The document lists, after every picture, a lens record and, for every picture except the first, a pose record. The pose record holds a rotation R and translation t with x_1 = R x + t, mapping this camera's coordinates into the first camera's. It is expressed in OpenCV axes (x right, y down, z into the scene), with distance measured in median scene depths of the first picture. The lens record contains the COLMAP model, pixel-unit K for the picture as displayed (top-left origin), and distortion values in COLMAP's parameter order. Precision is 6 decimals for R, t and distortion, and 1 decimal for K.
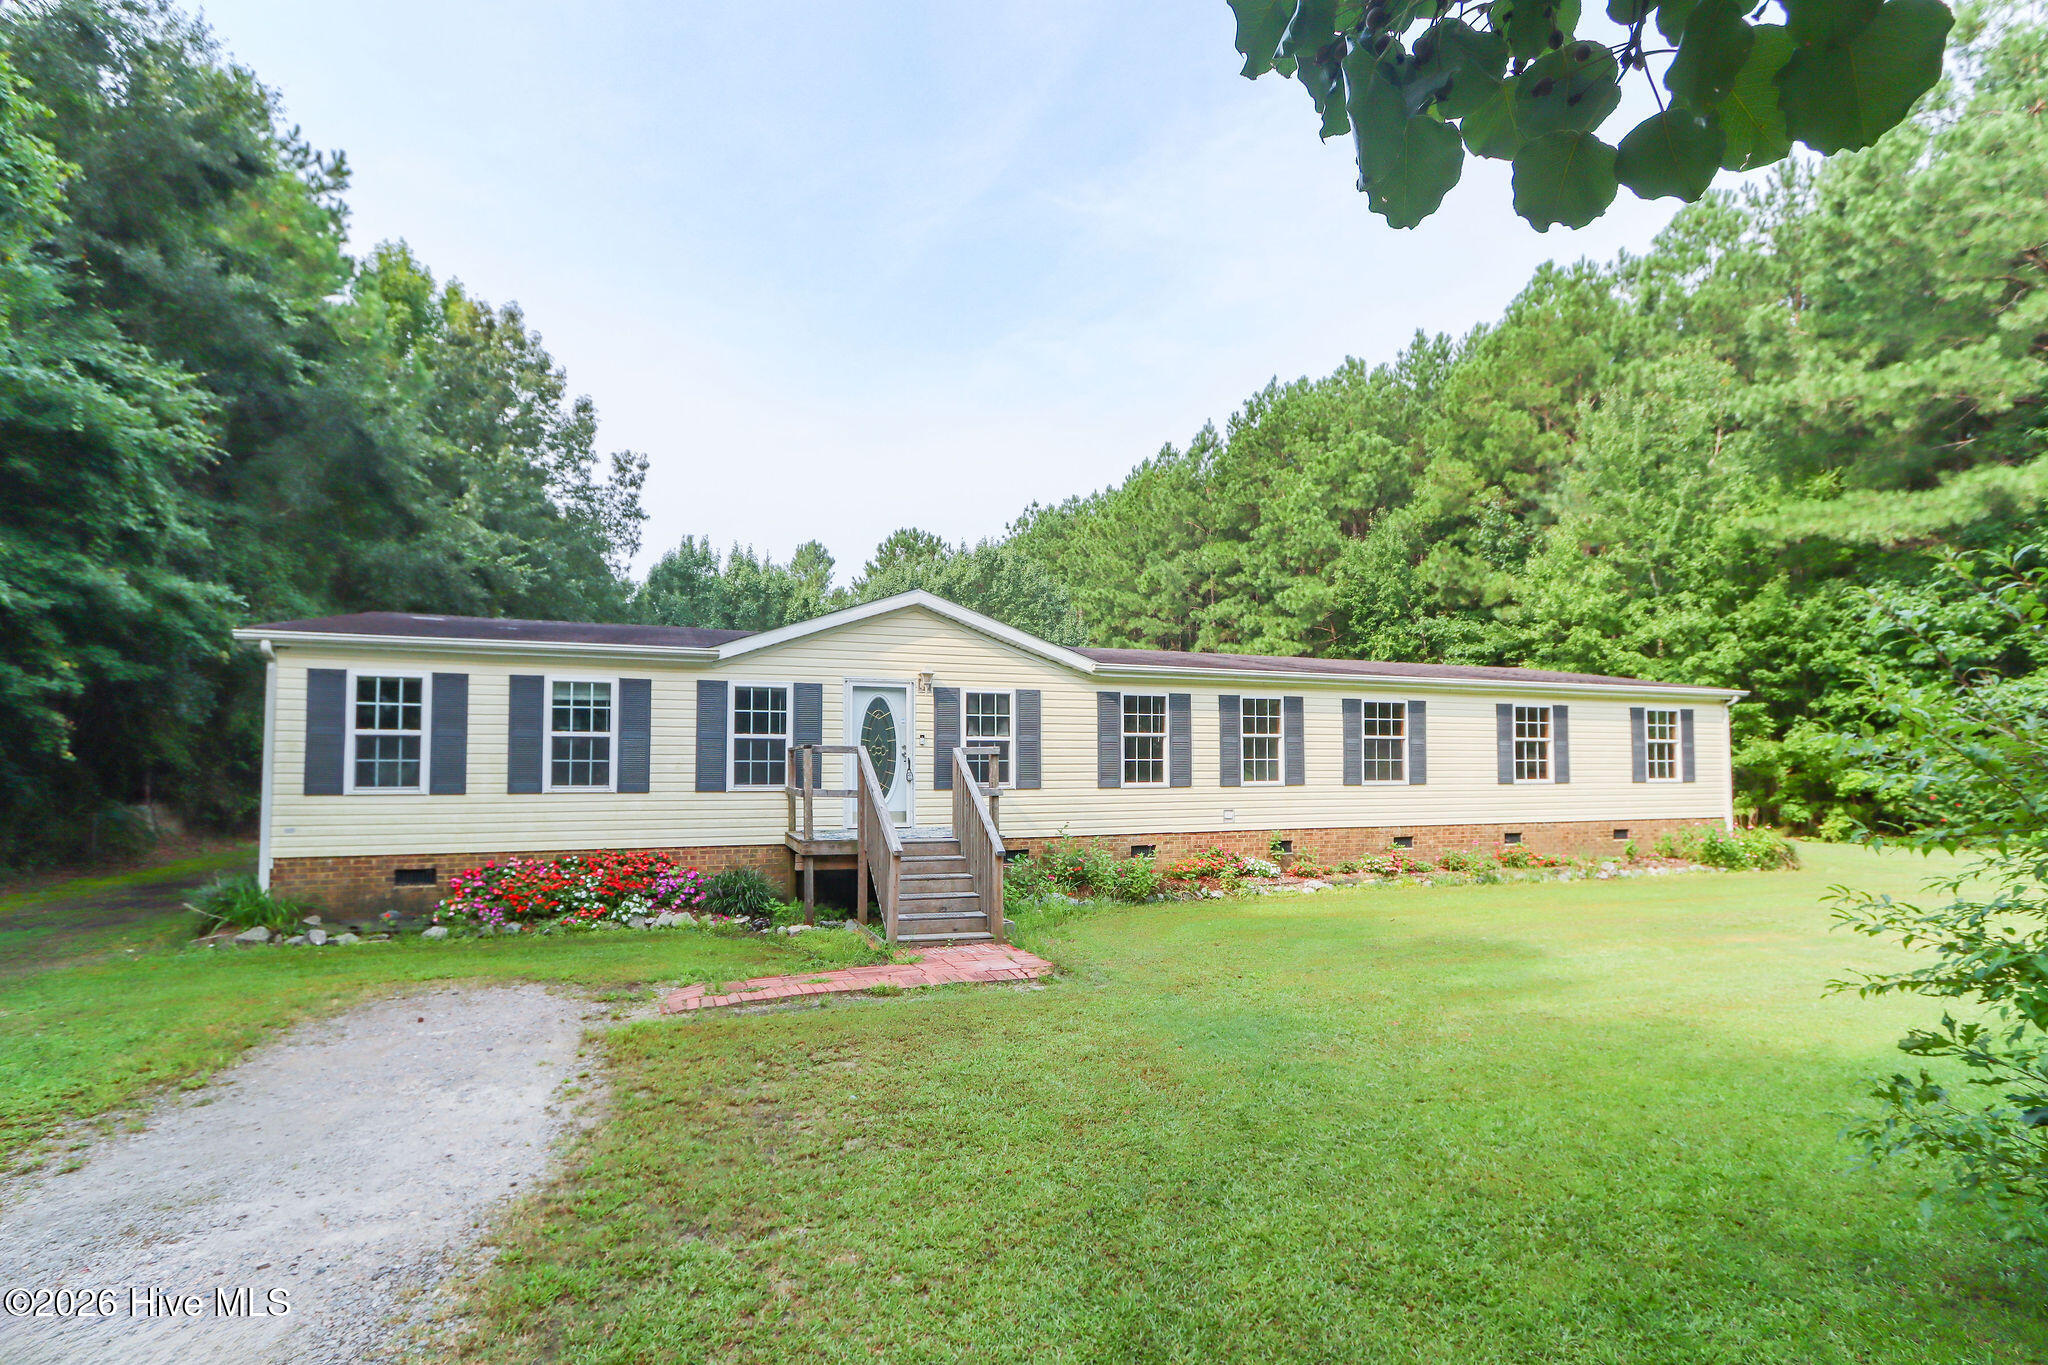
lens RADIAL K [[985.5, 0, 1017.2], [0, 985.5, 687.2], [0, 0, 1]] dist [-0.000772, 0.004664]
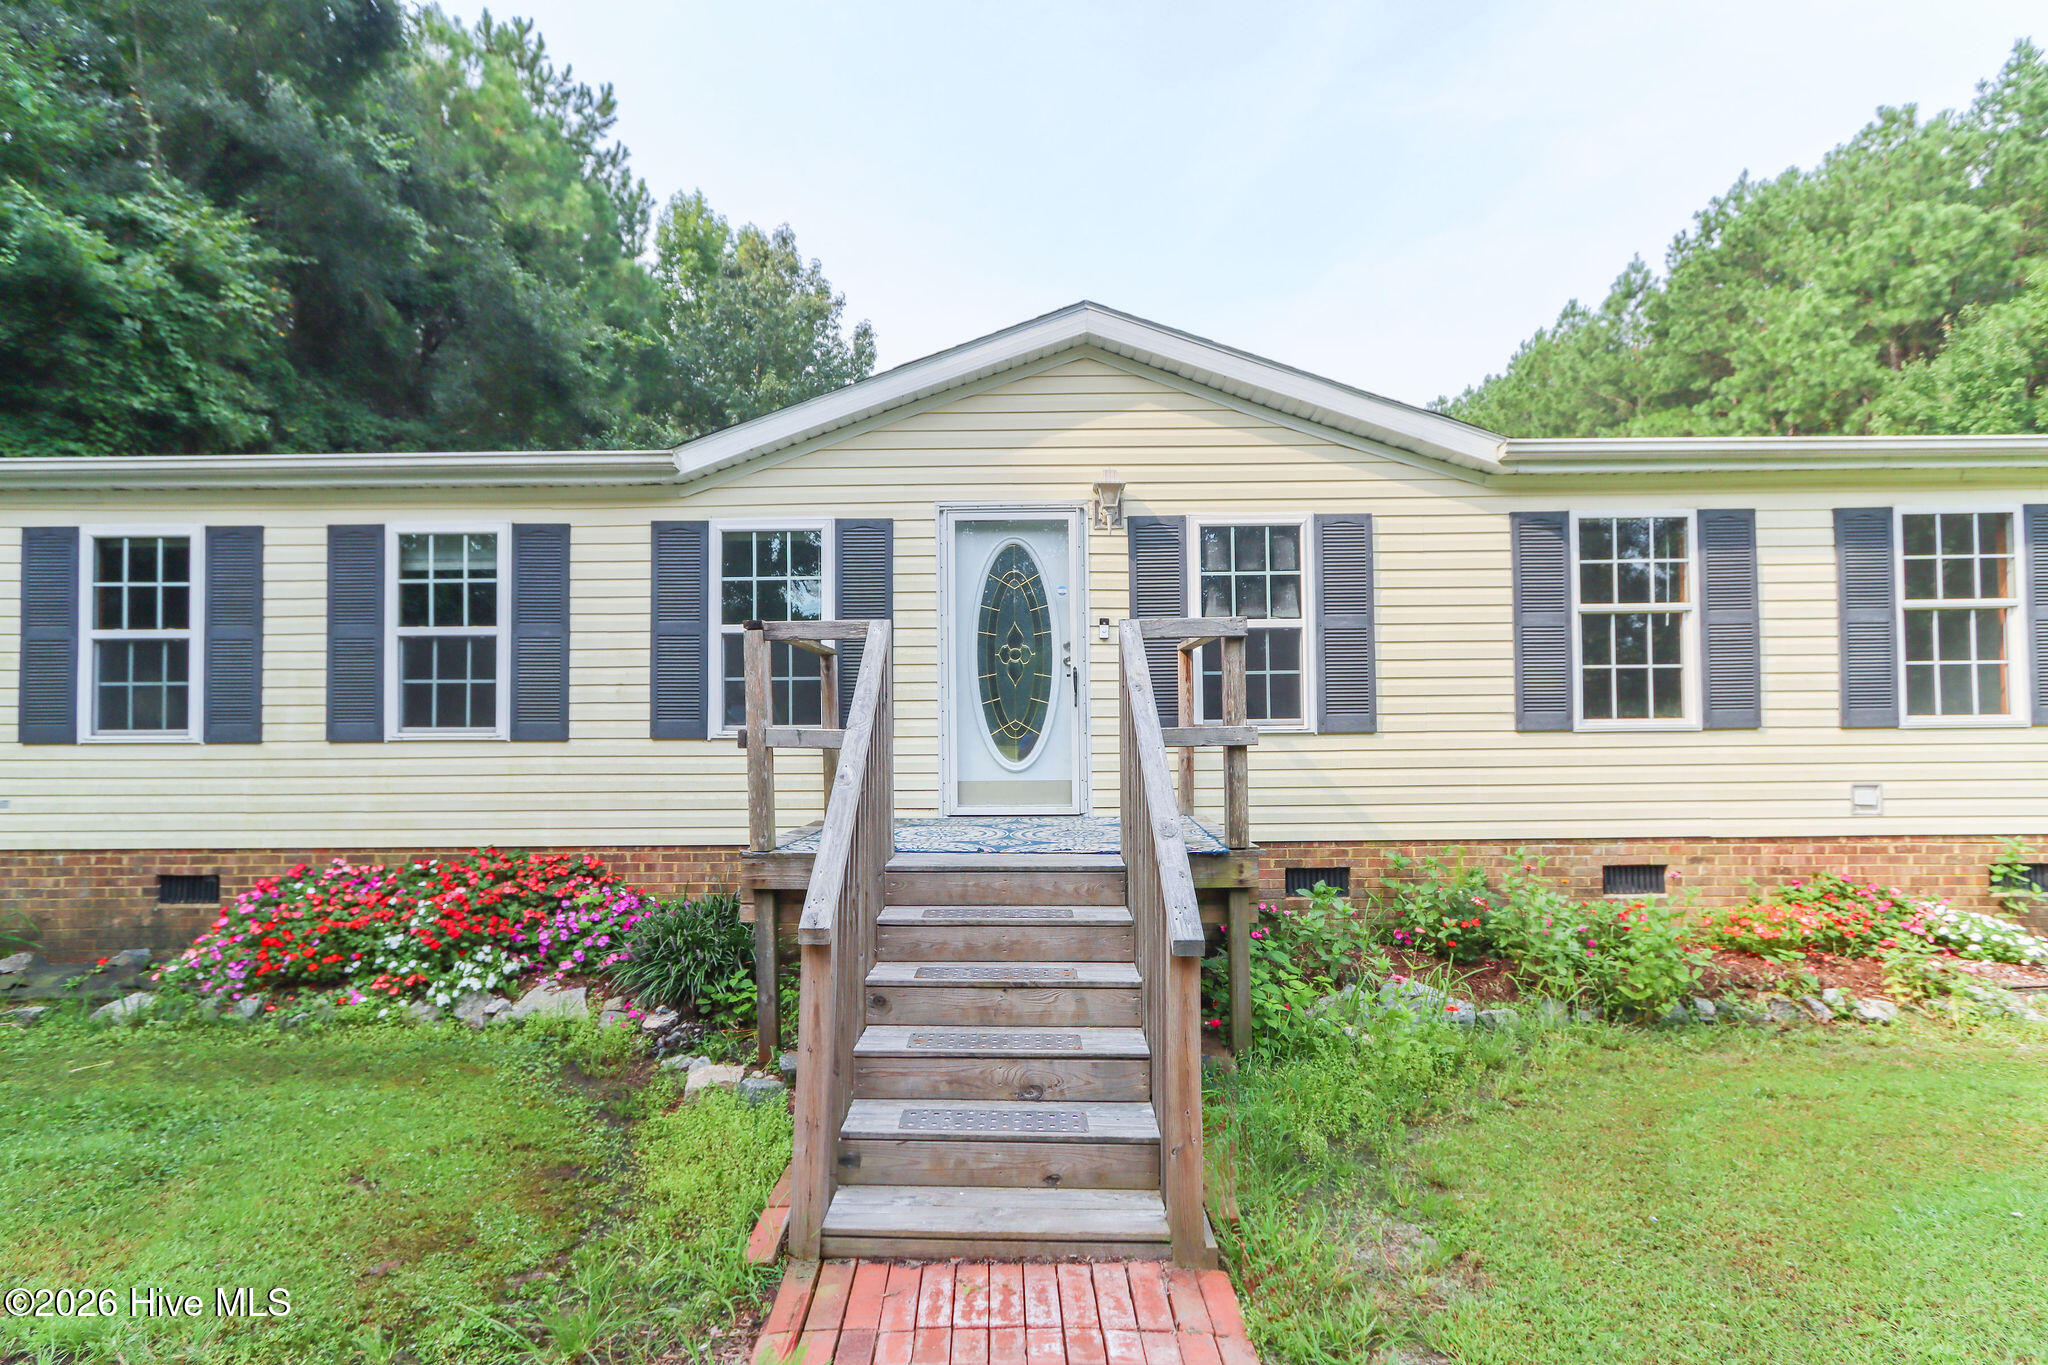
lens RADIAL K [[985.5, 0, 1022.1], [0, 985.5, 699.9], [0, 0, 1]] dist [-0.000772, 0.004664]
pose [[0.940231, -0.016127, -0.340154, 0.024499], [0.034379, 0.998270, 0.047700, 0.059180], [0.338796, -0.056543, 0.939159, 0.509902]]
